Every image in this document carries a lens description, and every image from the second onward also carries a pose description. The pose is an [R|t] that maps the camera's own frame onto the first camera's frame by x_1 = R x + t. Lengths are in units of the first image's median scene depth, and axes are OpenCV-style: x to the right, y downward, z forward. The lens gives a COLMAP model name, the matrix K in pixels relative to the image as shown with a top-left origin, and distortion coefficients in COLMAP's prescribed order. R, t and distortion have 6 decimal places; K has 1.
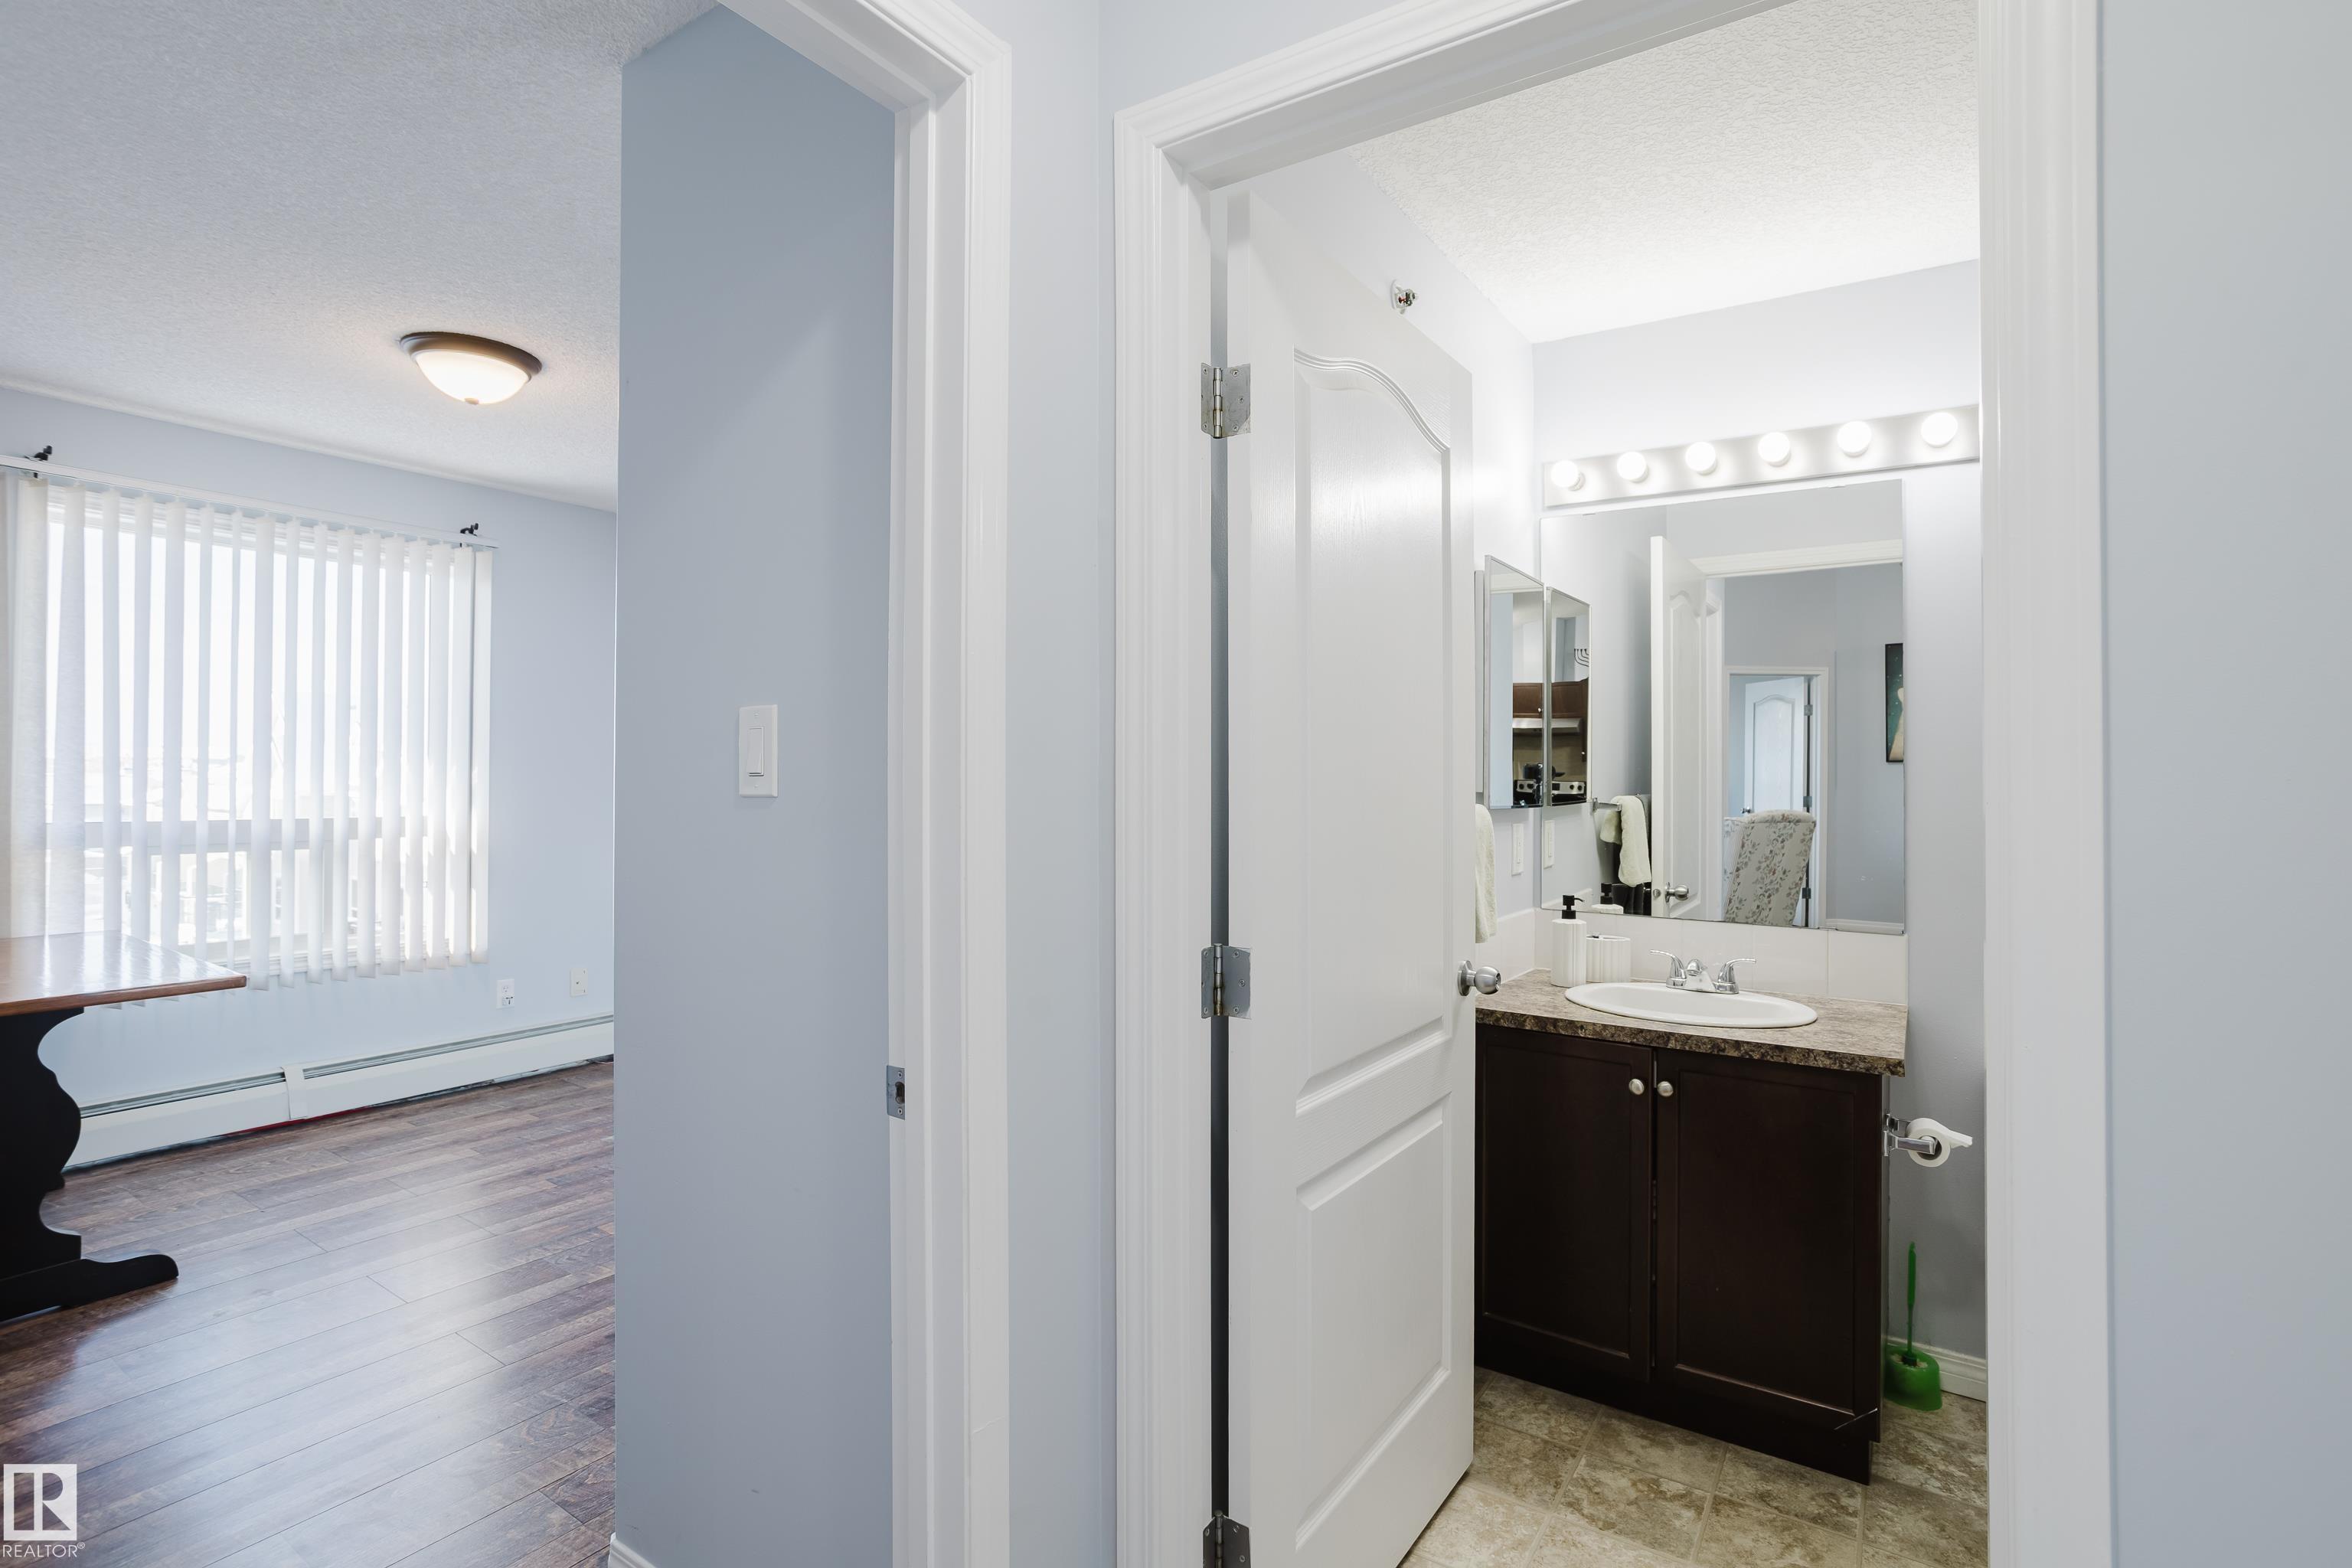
lens RADIAL K [[1133.9, 0, 1180.1], [0, 1133.9, 755.3], [0, 0, 1]] dist [-0.043293, 0.020050]
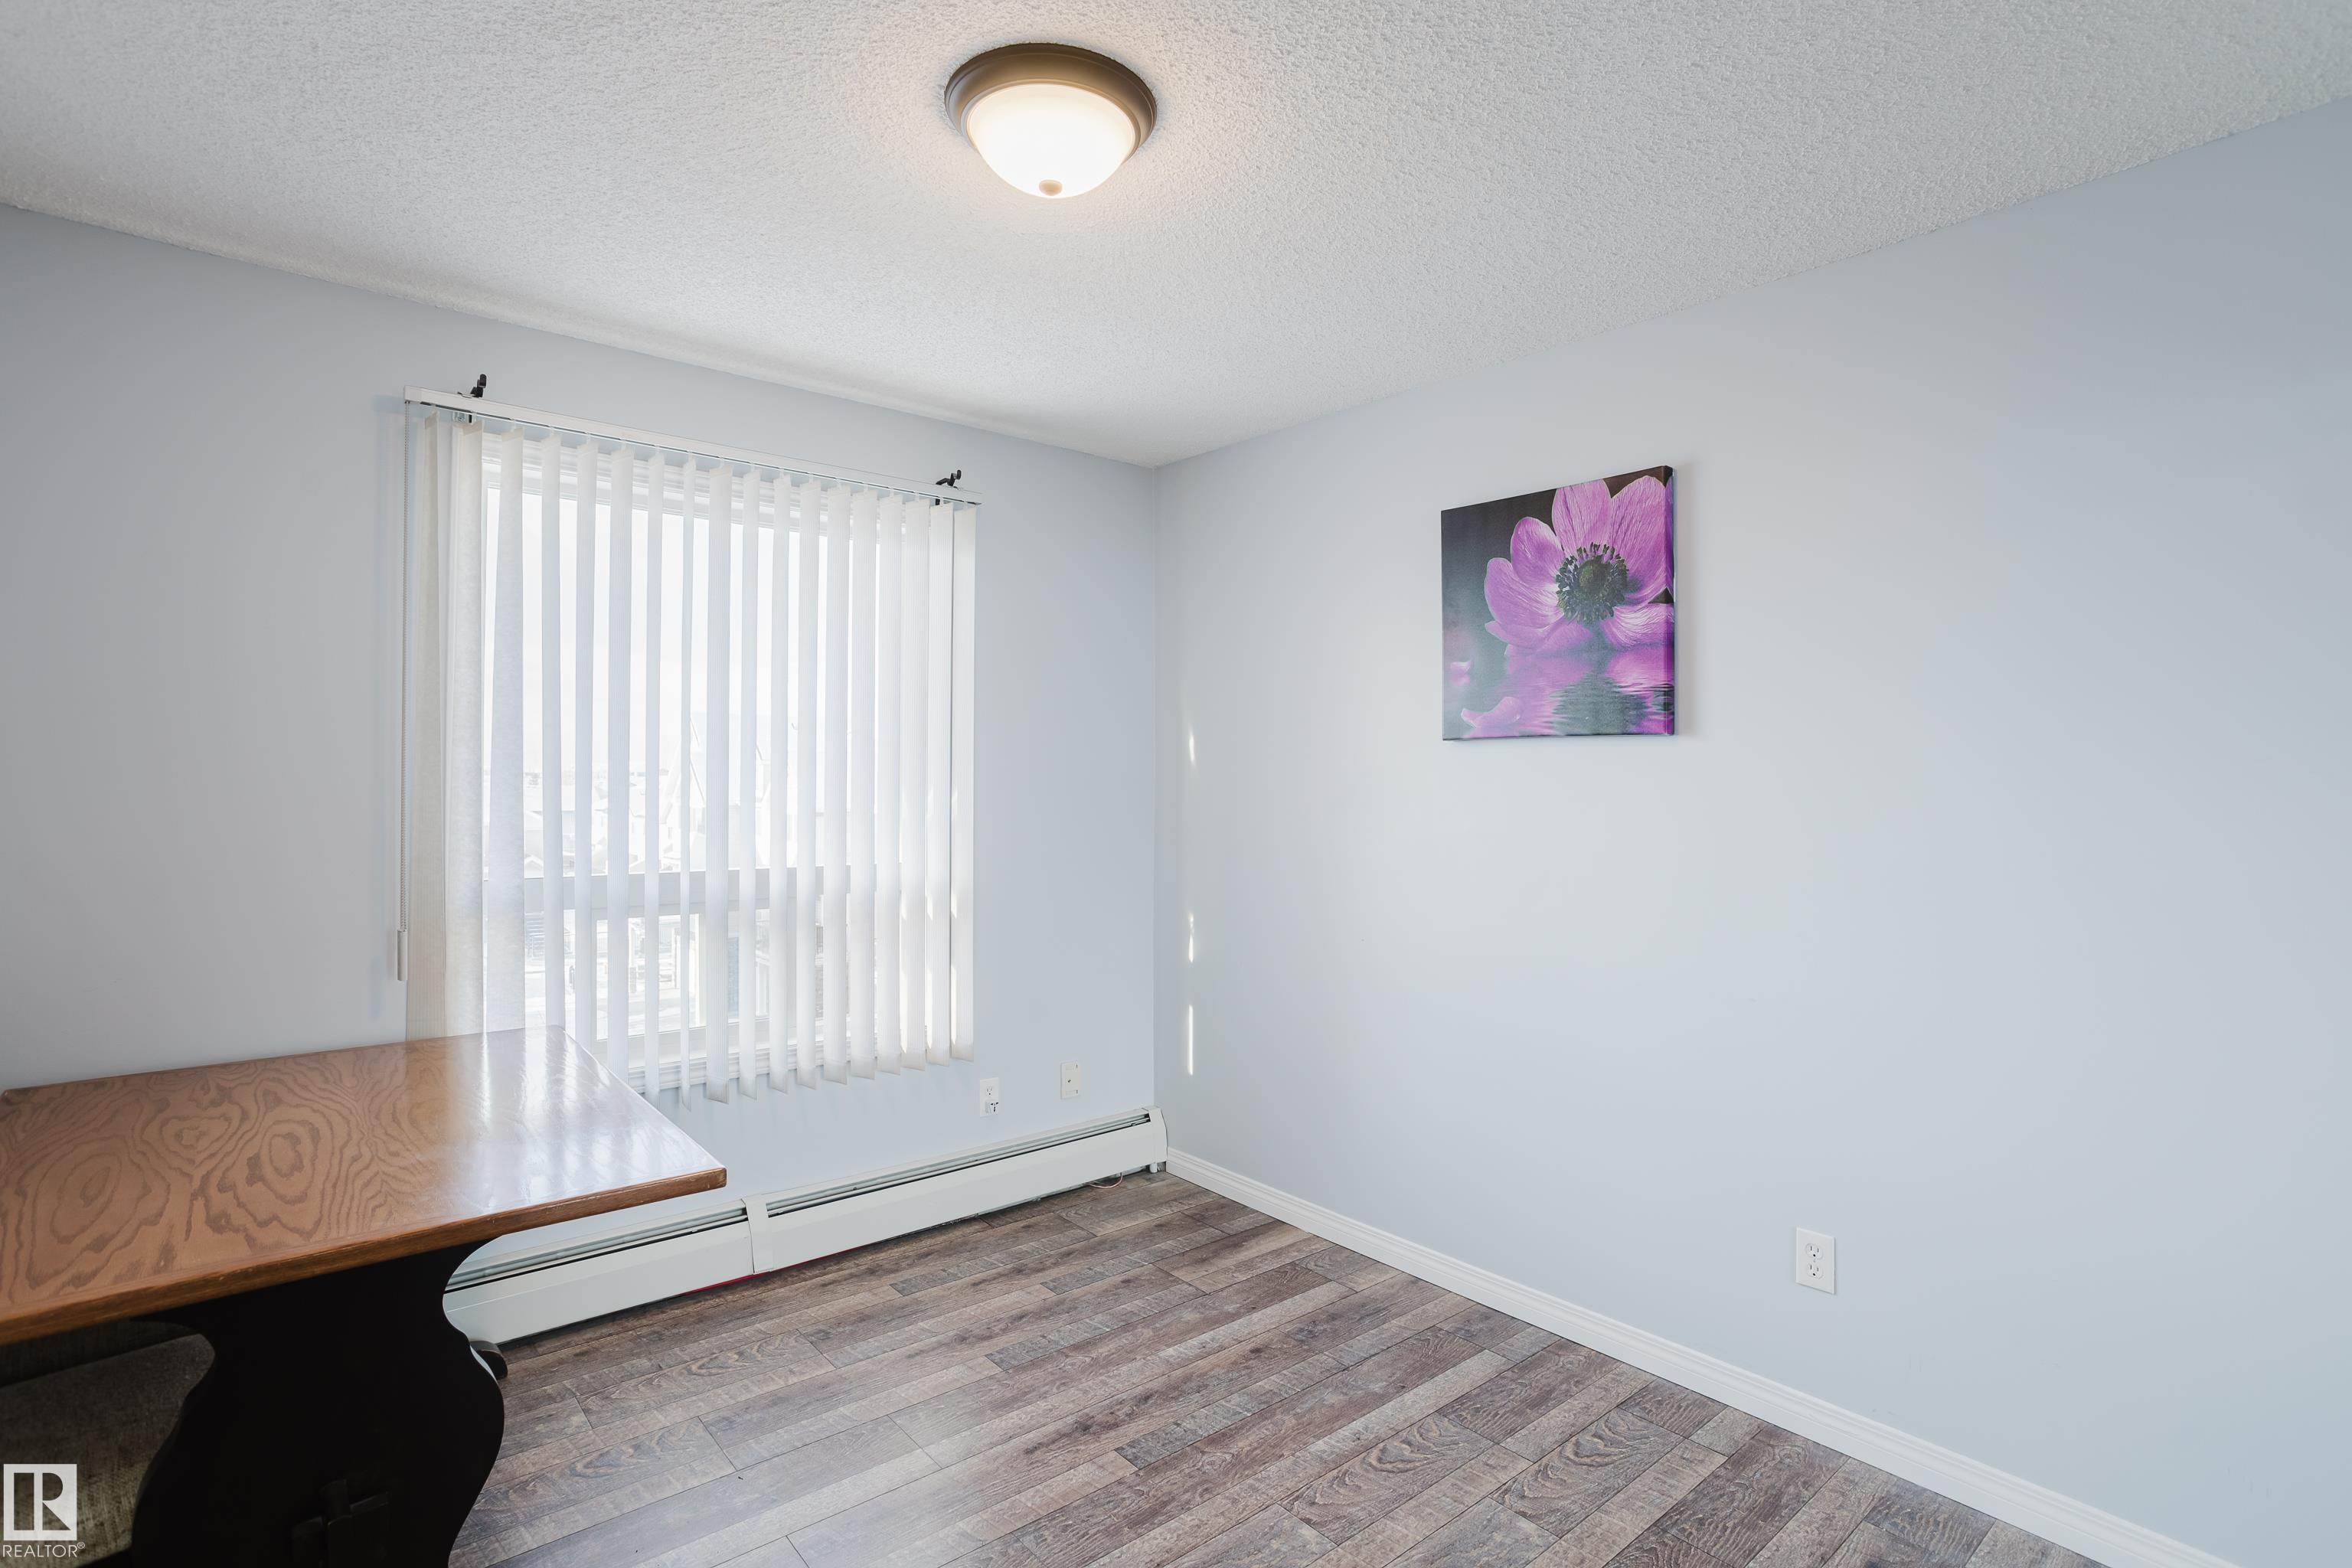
lens RADIAL K [[1143.9, 0, 1169.4], [0, 1143.9, 748.6], [0, 0, 1]] dist [-0.053876, 0.031393]
pose [[0.960776, -0.013813, -0.276982, -0.323545], [0.010674, 0.999861, -0.012837, -0.012660], [0.277121, 0.009377, 0.960789, 0.351096]]
